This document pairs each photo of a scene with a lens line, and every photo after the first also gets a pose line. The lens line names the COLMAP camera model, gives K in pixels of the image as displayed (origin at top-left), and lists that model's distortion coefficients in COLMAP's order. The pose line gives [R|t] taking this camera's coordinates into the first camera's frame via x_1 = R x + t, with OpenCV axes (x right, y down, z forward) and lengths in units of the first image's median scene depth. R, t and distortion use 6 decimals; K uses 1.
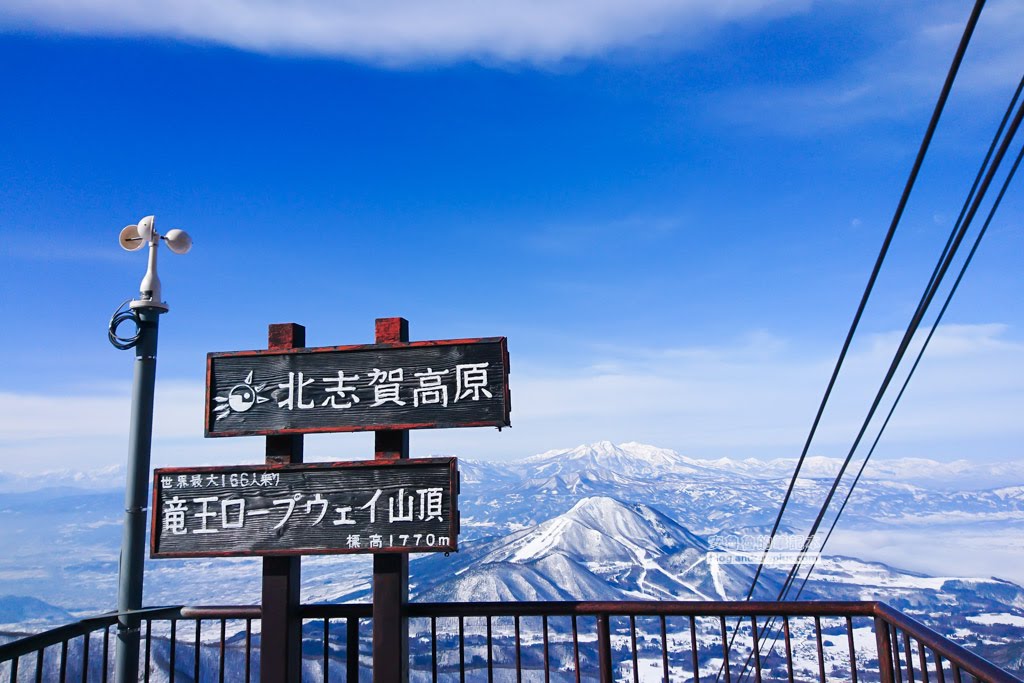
lens RADIAL K [[753.4, 0, 512.0], [0, 753.4, 341.5], [0, 0, 1]] dist [0.134780, -0.201309]
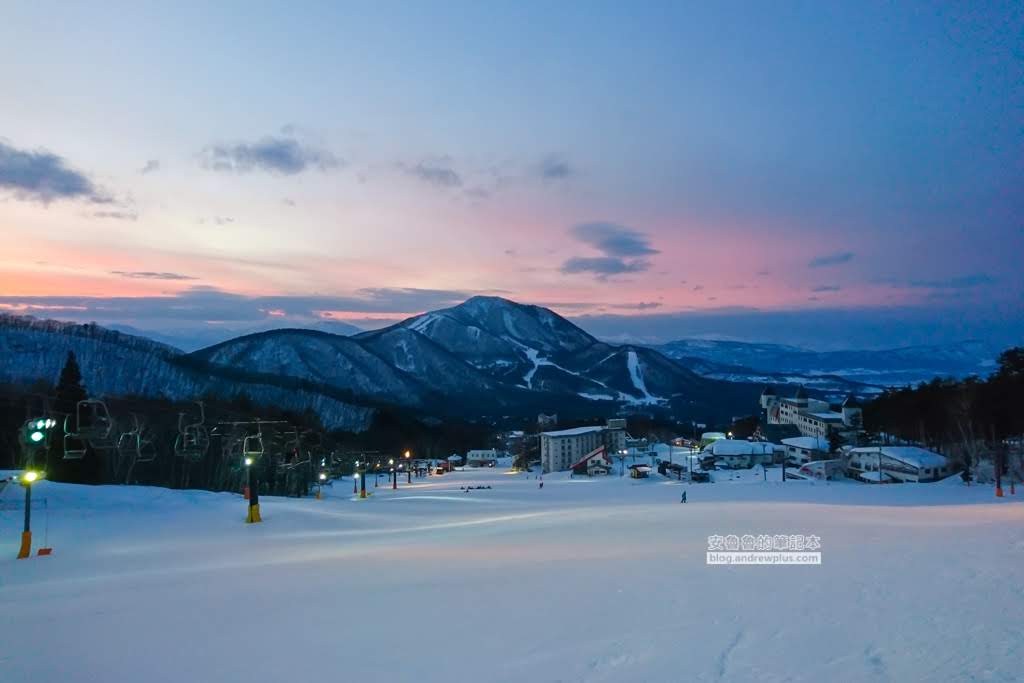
lens RADIAL K [[655.1, 0, 512.6], [0, 655.1, 375.6], [0, 0, 1]] dist [0.108320, -0.140726]
pose [[0.992731, 0.023723, 0.117996, 0.079355], [-0.043170, 0.985332, 0.165100, 0.202555], [-0.112348, -0.168994, 0.979193, 0.393994]]
